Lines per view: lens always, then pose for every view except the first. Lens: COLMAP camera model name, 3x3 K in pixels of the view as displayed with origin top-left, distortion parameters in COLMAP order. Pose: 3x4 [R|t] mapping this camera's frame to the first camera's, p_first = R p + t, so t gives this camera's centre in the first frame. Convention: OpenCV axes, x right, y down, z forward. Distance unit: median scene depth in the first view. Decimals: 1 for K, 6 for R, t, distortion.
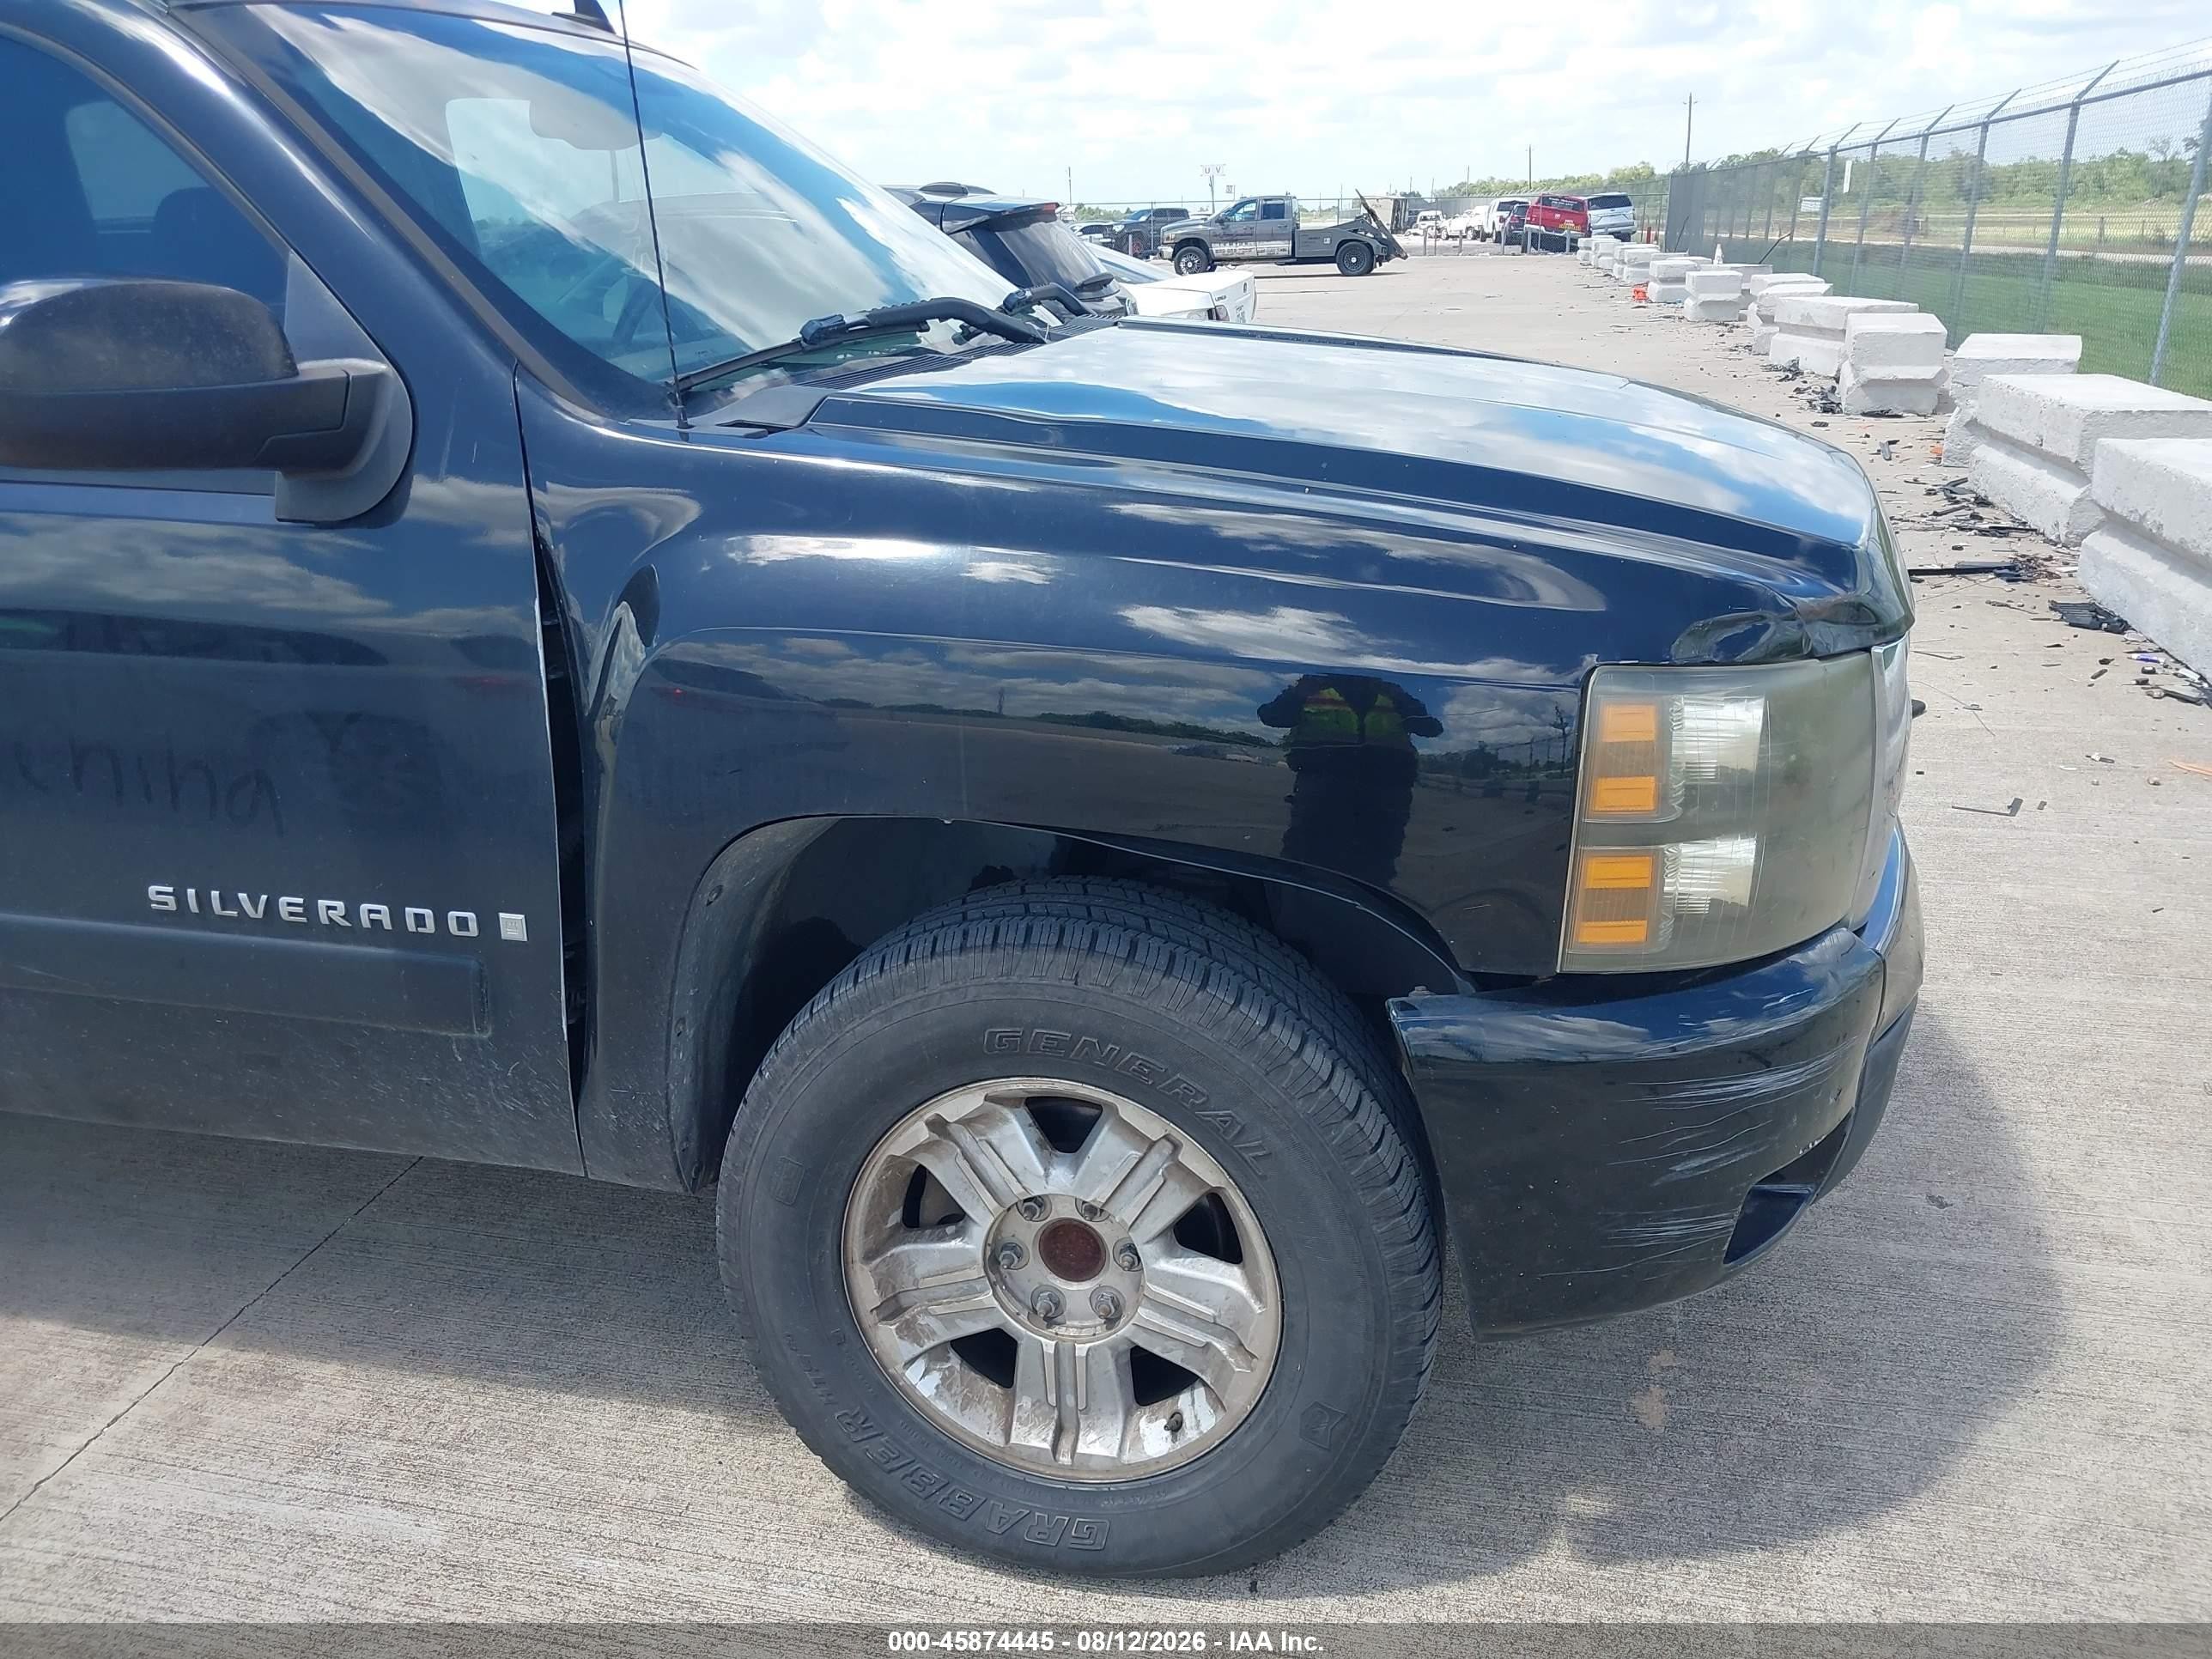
lens RADIAL K [[1837.3, 0, 1106.0], [0, 1837.3, 829.5], [0, 0, 1]] dist [0.002988, -0.002504]
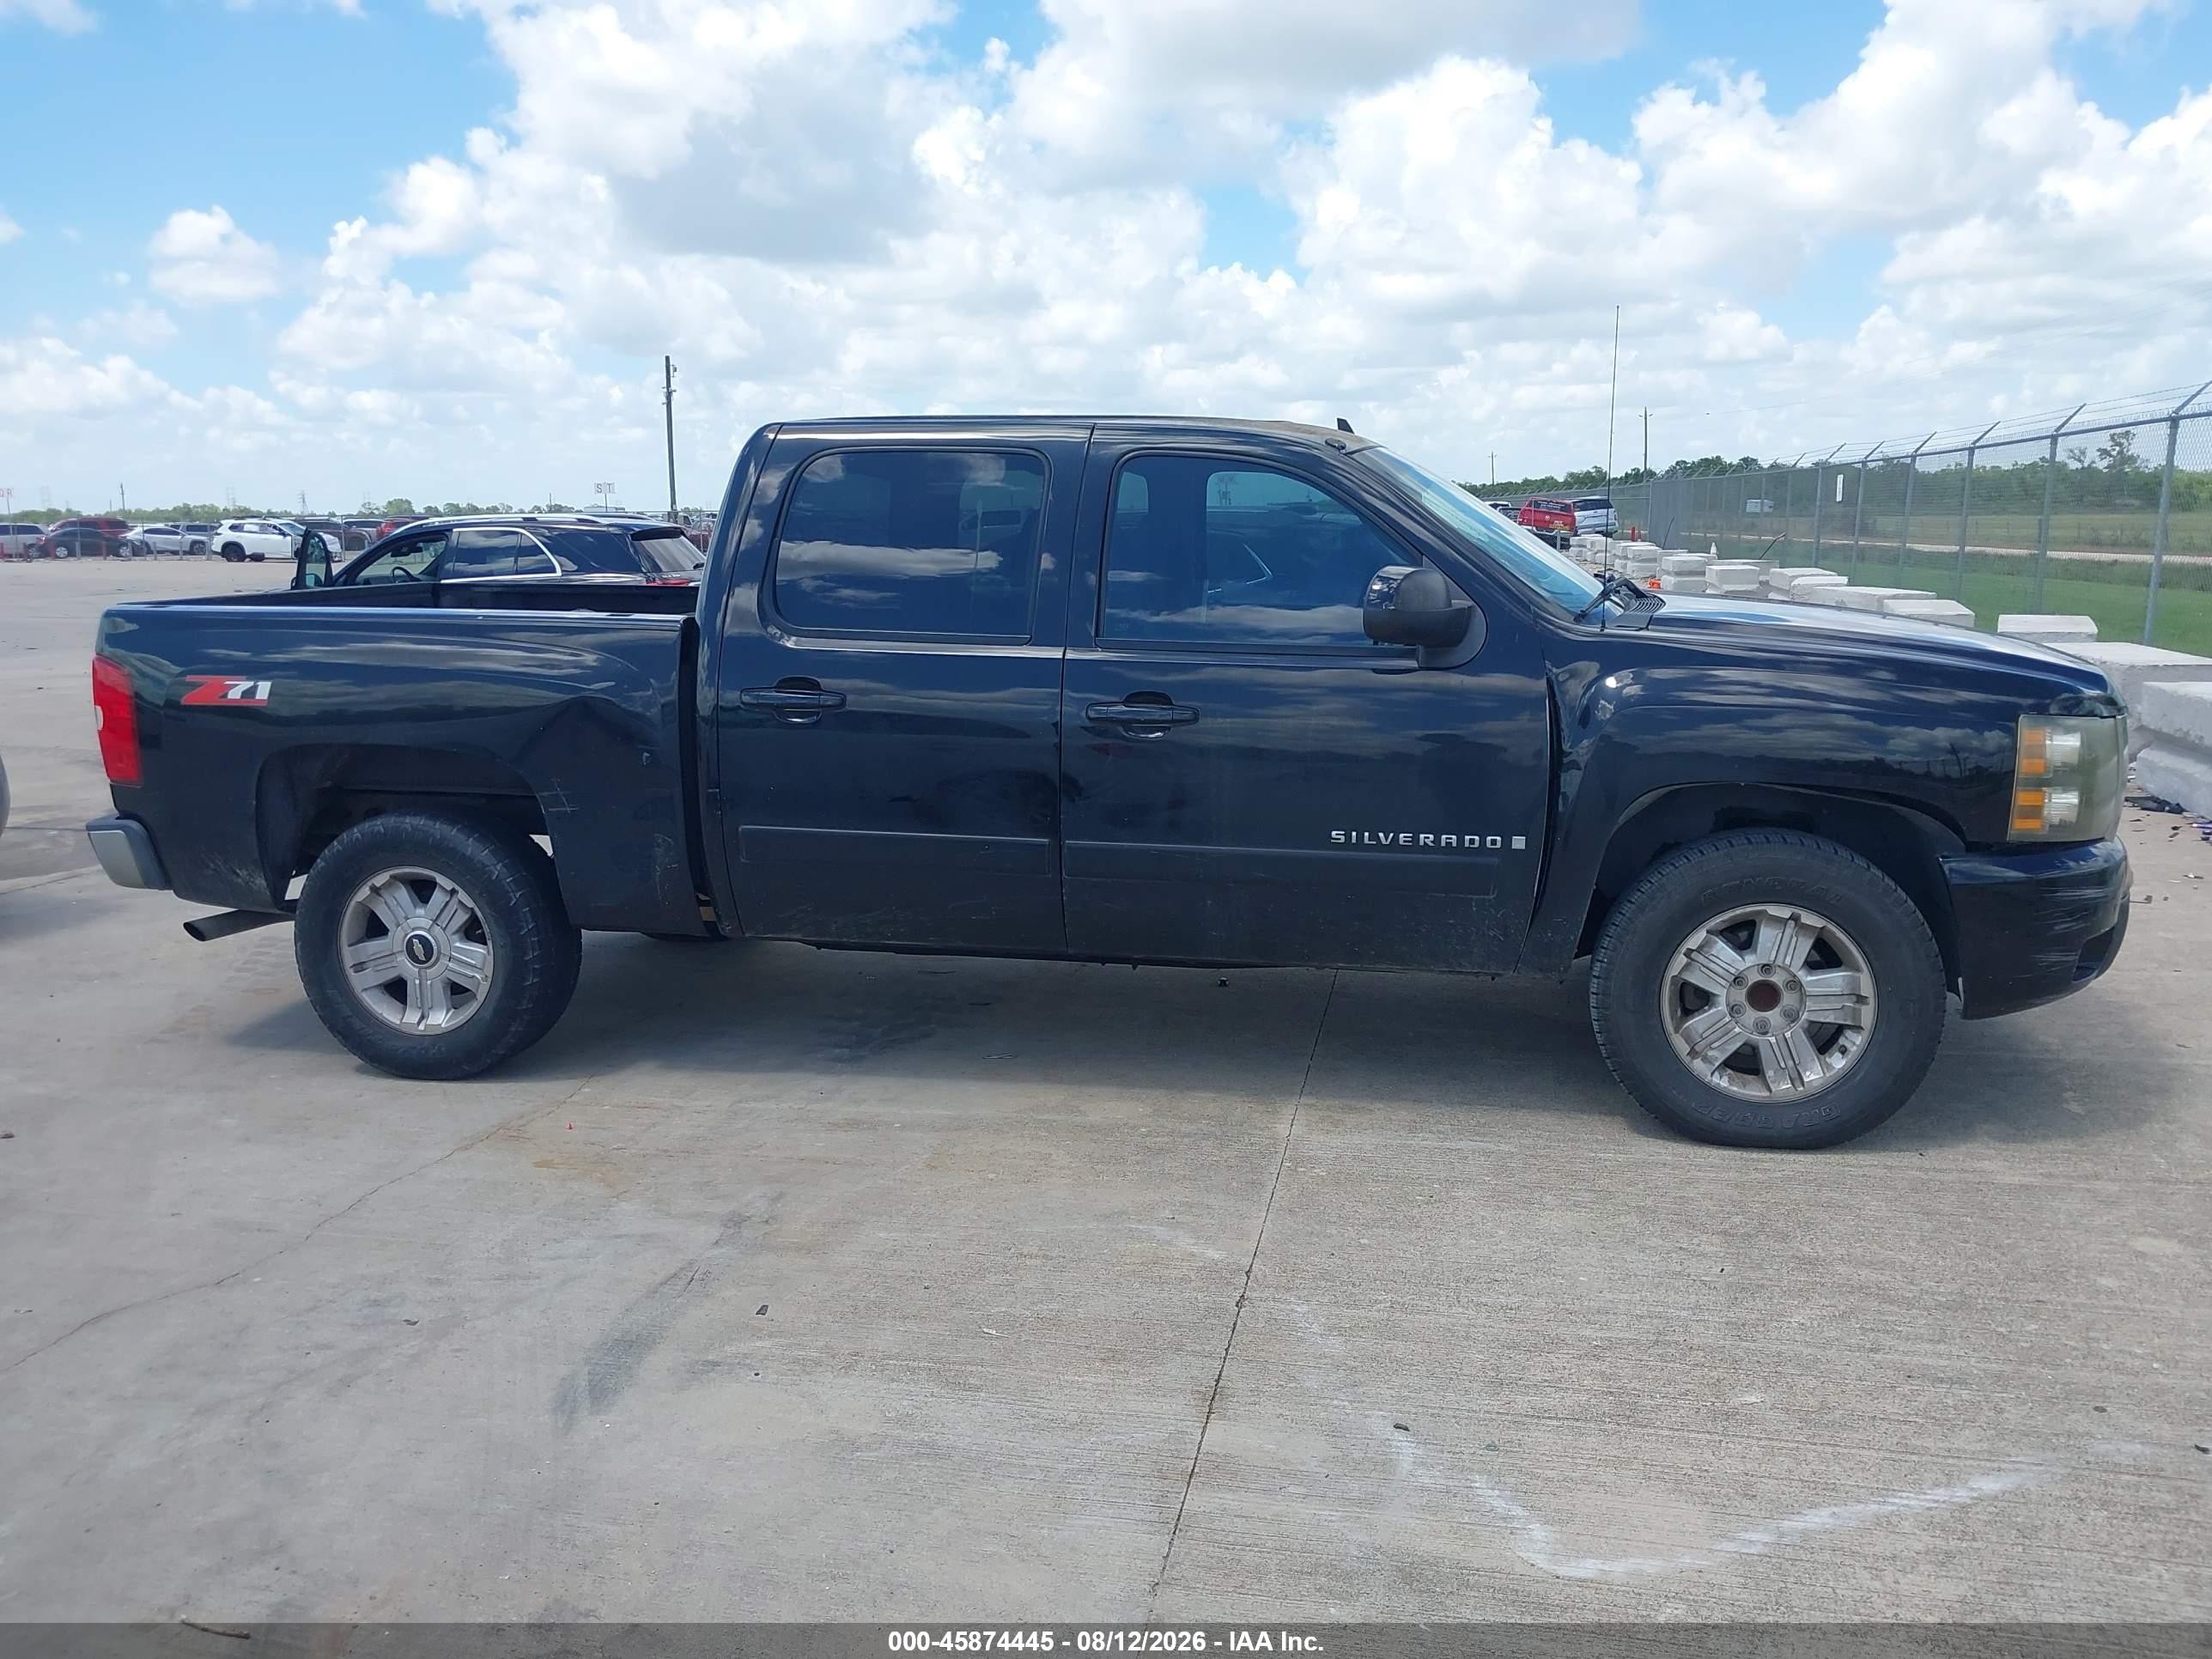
lens RADIAL K [[1794.5, 0, 1106.0], [0, 1794.5, 829.5], [0, 0, 1]] dist [-0.003952, 0.015040]
pose [[0.999992, 0.002375, 0.003350, -0.811129], [-0.001854, 0.989016, -0.147795, 0.352674], [-0.003664, 0.147787, 0.989012, -1.148072]]
